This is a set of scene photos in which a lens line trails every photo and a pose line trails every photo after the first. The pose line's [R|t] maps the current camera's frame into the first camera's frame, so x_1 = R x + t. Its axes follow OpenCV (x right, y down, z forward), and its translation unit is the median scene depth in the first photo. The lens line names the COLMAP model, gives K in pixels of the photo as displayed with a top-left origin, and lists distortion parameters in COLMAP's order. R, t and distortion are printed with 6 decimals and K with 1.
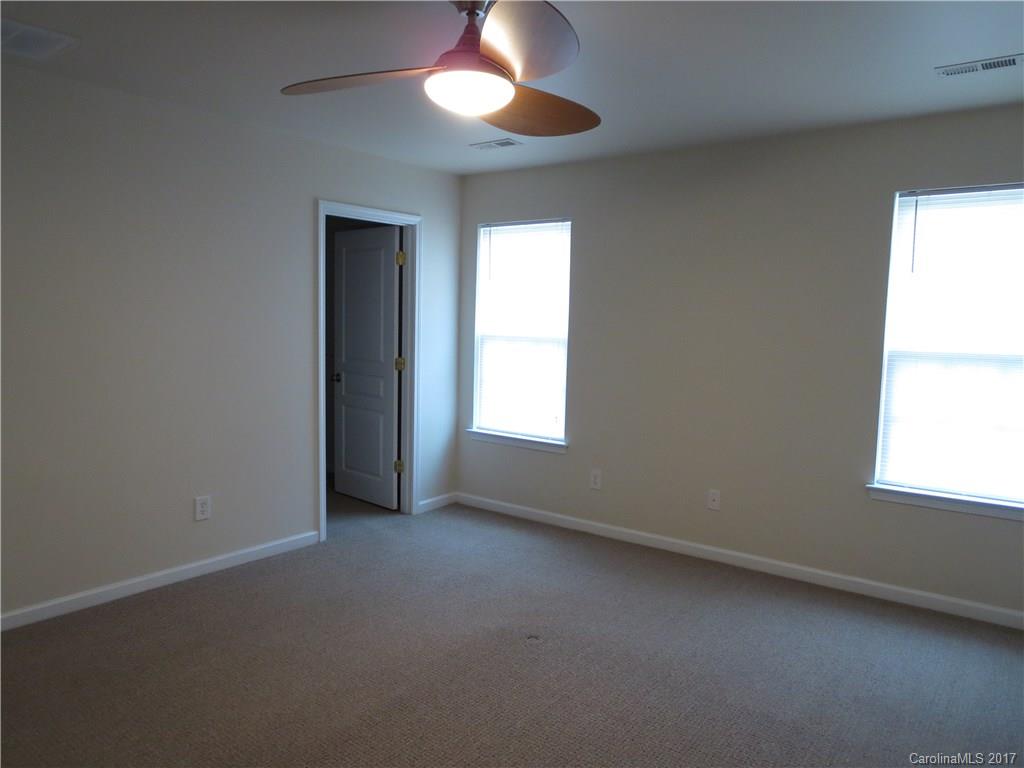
lens RADIAL K [[722.0, 0, 512.0], [0, 722.0, 384.0], [0, 0, 1]] dist [-0.020810, 0.004518]
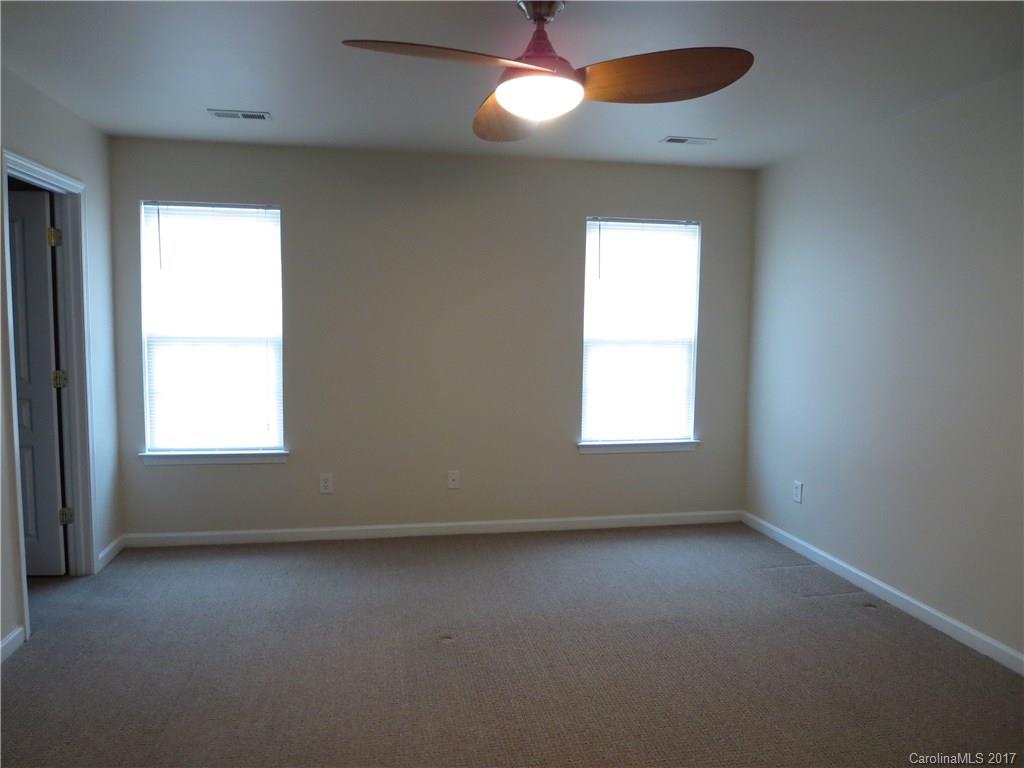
lens RADIAL K [[722.0, 0, 512.0], [0, 722.0, 384.0], [0, 0, 1]] dist [-0.020810, 0.004518]
pose [[0.672661, -0.081546, 0.735443, -0.399796], [0.068280, 0.996509, 0.048042, -0.027464], [-0.736793, 0.017900, 0.675881, 0.163108]]
